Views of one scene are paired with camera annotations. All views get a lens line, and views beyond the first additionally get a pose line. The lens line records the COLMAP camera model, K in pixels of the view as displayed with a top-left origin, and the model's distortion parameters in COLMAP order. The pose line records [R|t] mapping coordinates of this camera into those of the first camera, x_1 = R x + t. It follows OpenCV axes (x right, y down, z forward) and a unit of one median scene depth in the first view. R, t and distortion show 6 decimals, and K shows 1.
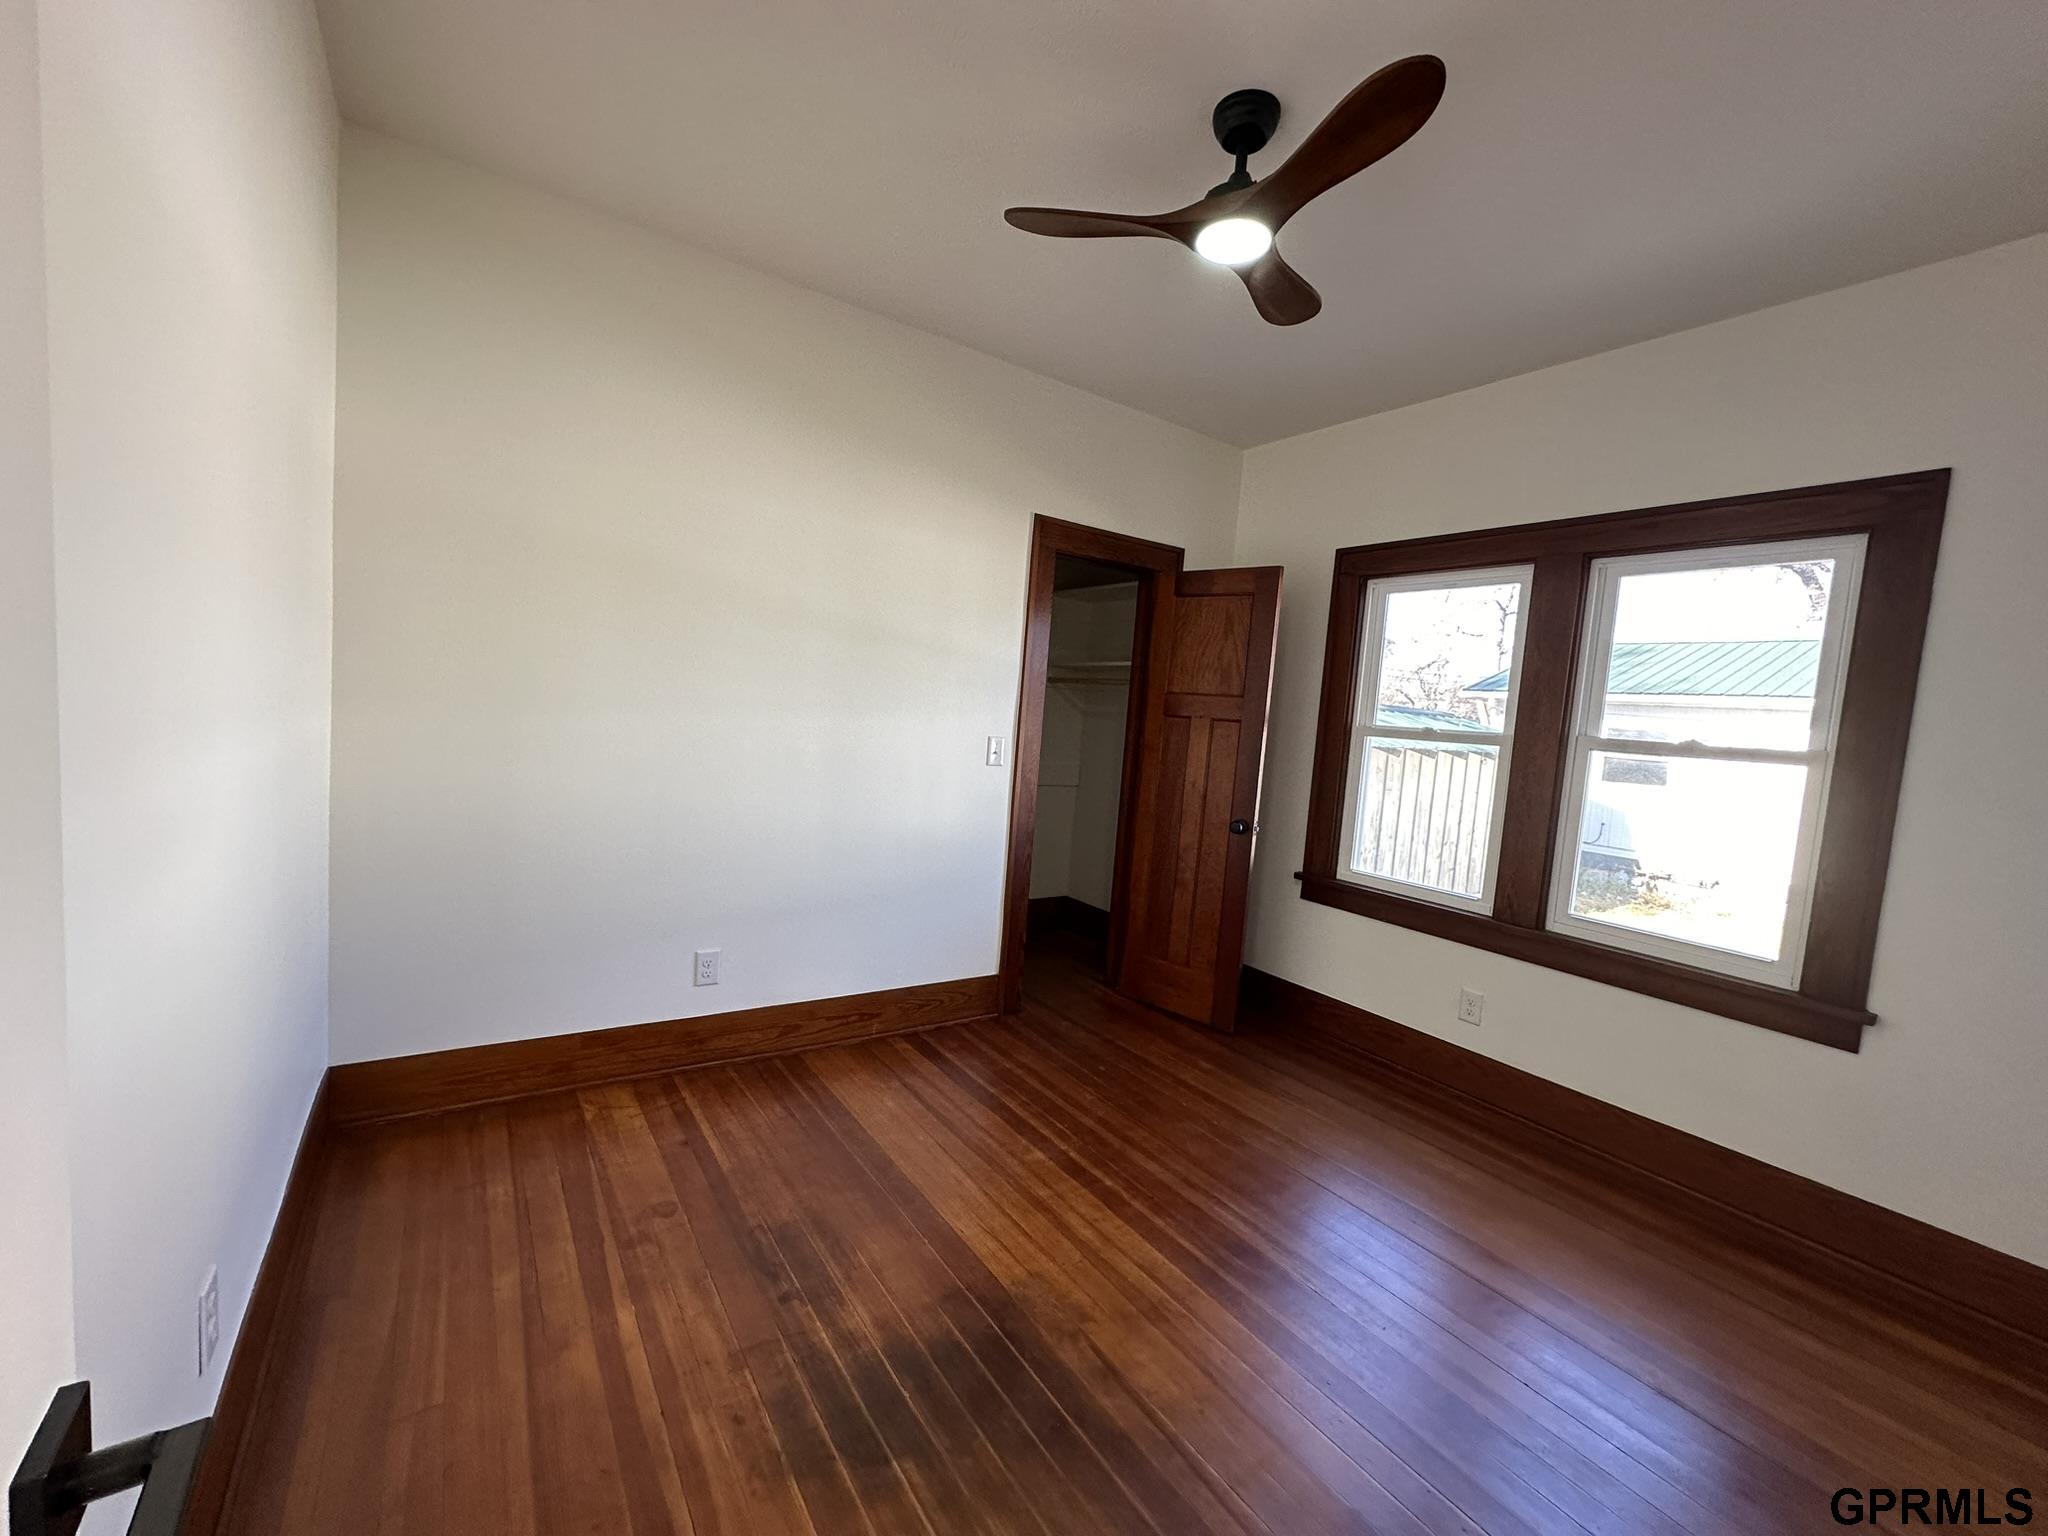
lens RADIAL K [[813.0, 0, 1026.9], [0, 813.0, 770.6], [0, 0, 1]] dist [-0.002686, 0.000962]
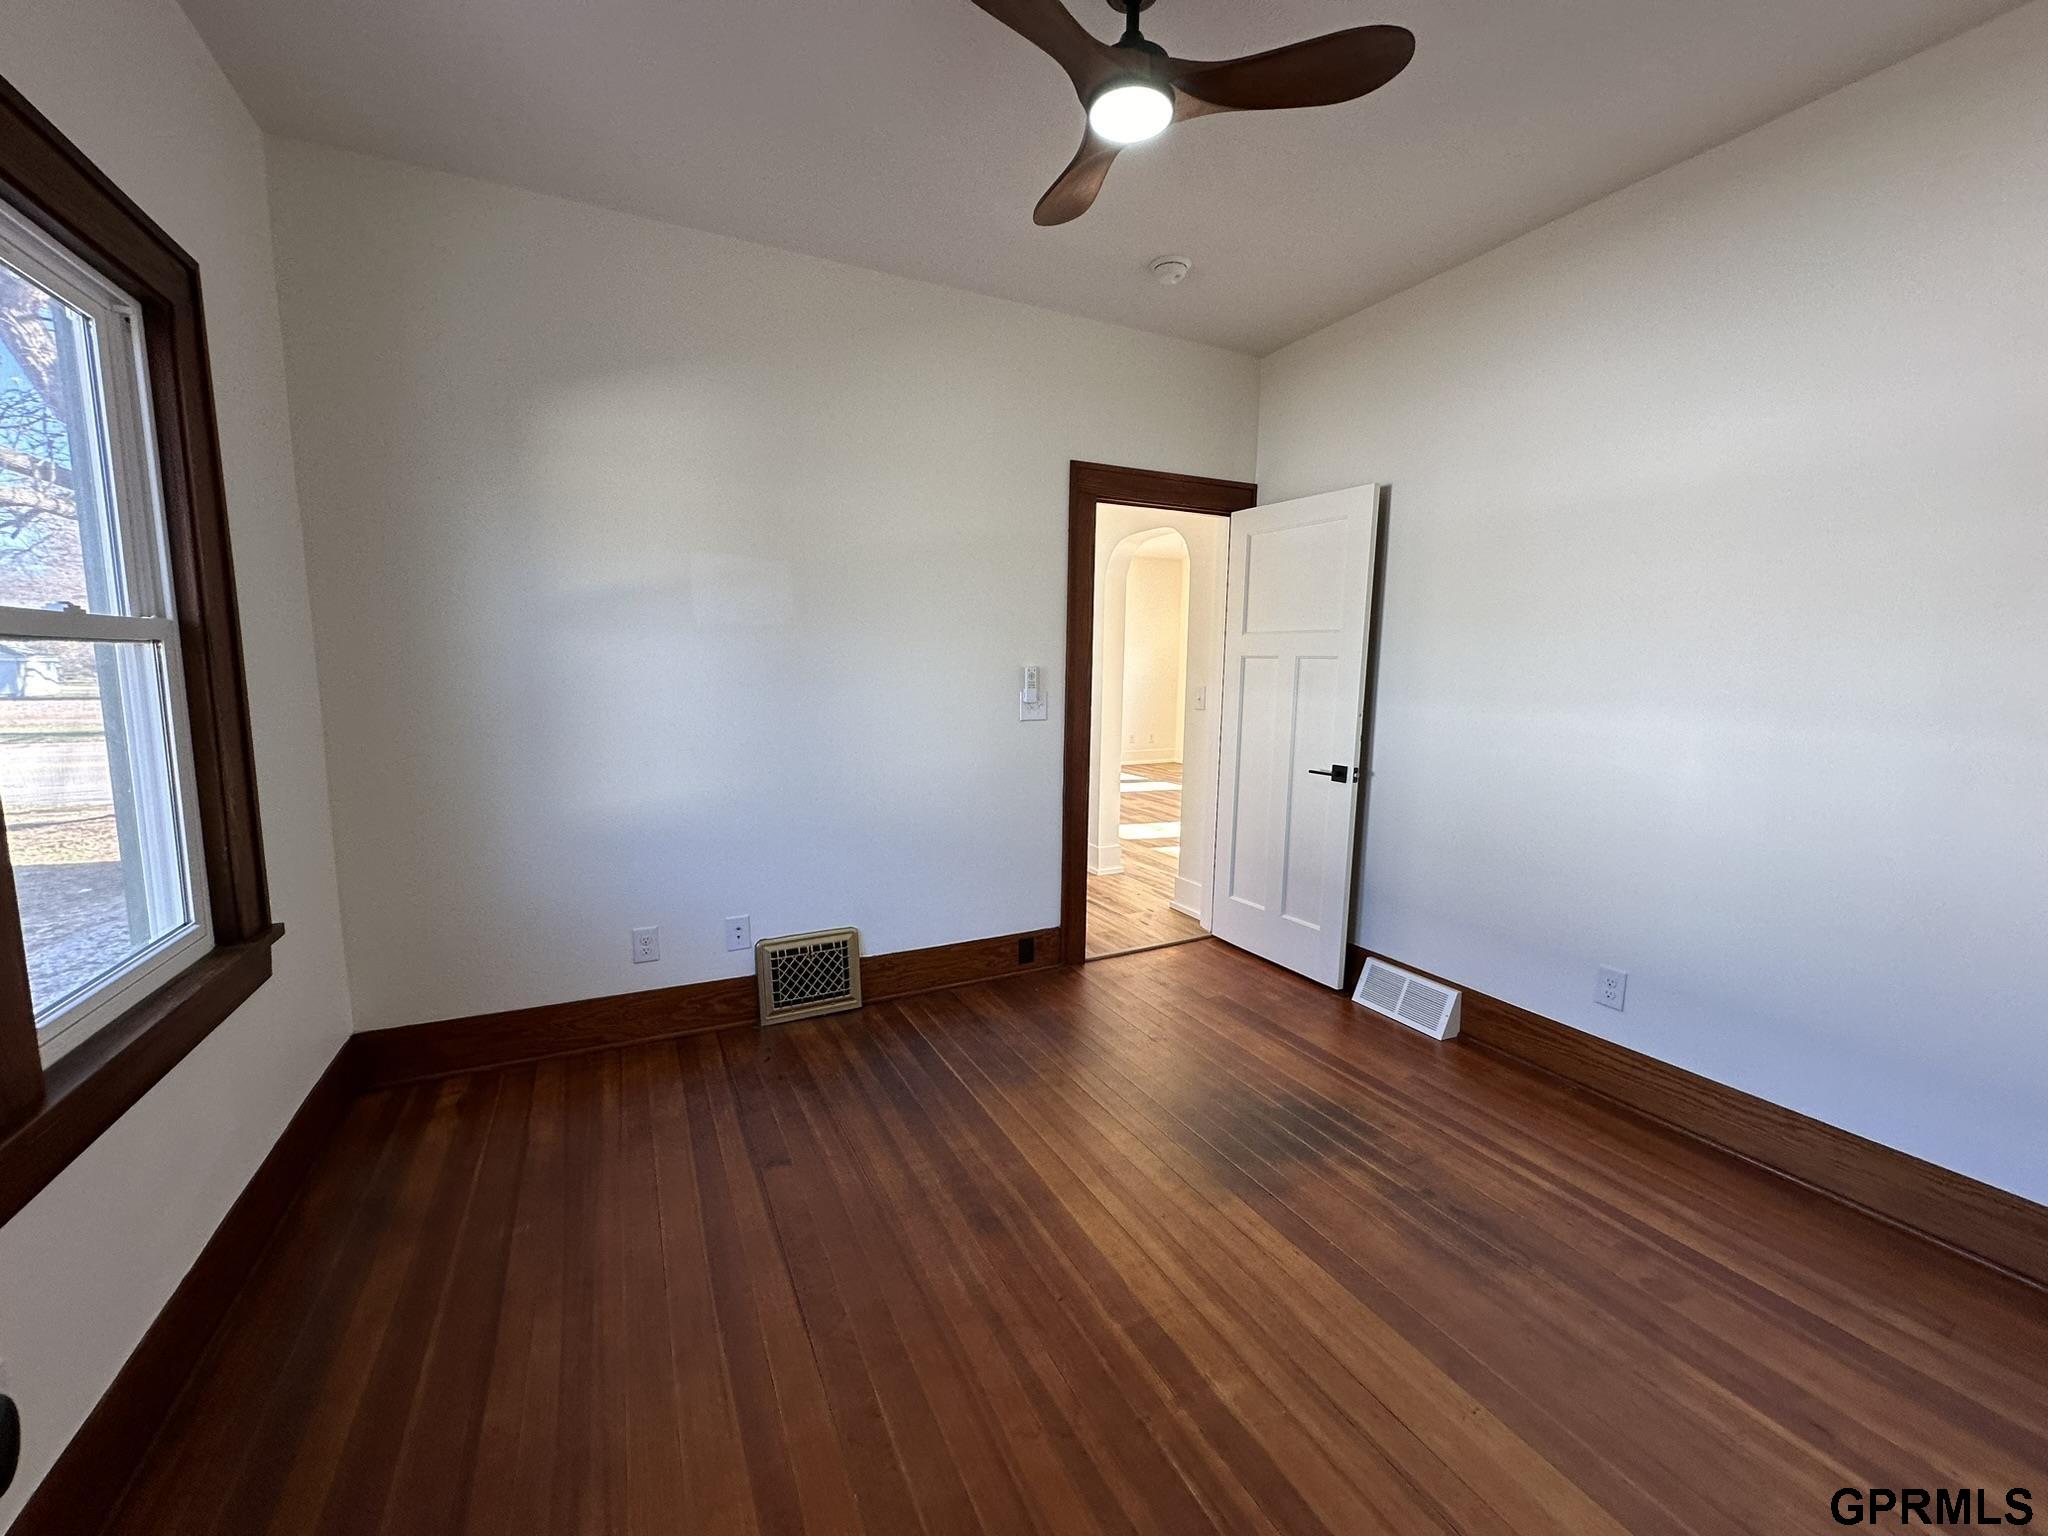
lens RADIAL K [[813.0, 0, 1025.9], [0, 813.0, 763.6], [0, 0, 1]] dist [-0.002686, 0.000962]
pose [[-0.986621, -0.105872, 0.123975, 0.158342], [-0.078287, 0.974702, 0.209350, -0.117231], [-0.143003, 0.196843, -0.969950, 1.776429]]
